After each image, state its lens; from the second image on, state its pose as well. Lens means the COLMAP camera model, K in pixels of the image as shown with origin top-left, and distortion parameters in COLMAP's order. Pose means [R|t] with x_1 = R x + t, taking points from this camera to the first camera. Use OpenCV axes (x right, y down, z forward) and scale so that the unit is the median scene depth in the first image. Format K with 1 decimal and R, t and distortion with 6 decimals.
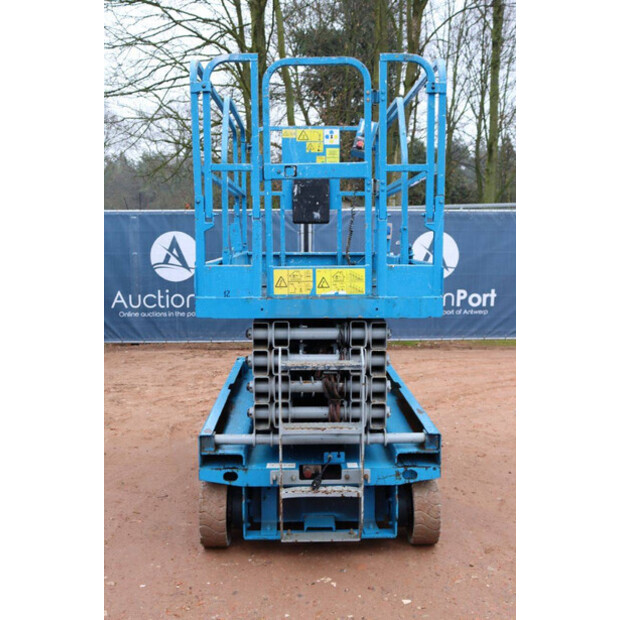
lens RADIAL K [[716.0, 0, 310.0], [0, 716.0, 310.0], [0, 0, 1]] dist [-0.010938, 0.005978]
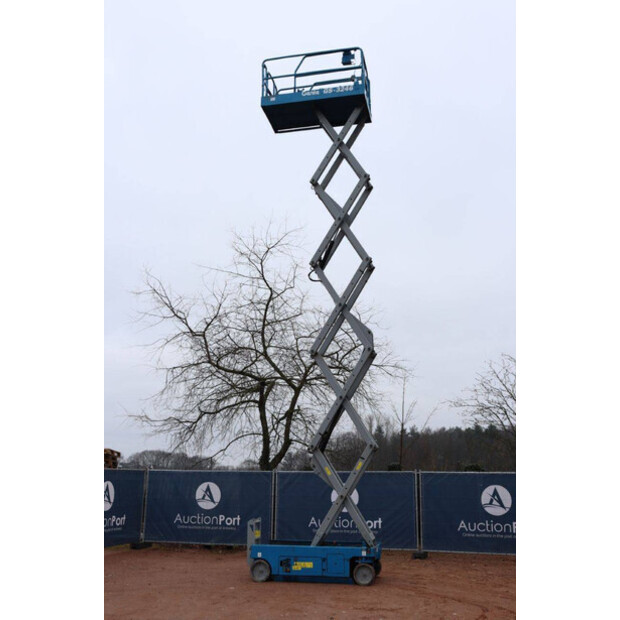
lens RADIAL K [[637.3, 0, 310.0], [0, 637.3, 310.0], [0, 0, 1]] dist [-0.058504, 0.036024]
pose [[-0.235834, -0.252384, -0.938448, 3.515921], [-0.103351, 0.966724, -0.234016, -0.273763], [0.966282, 0.041801, -0.254070, 2.083316]]
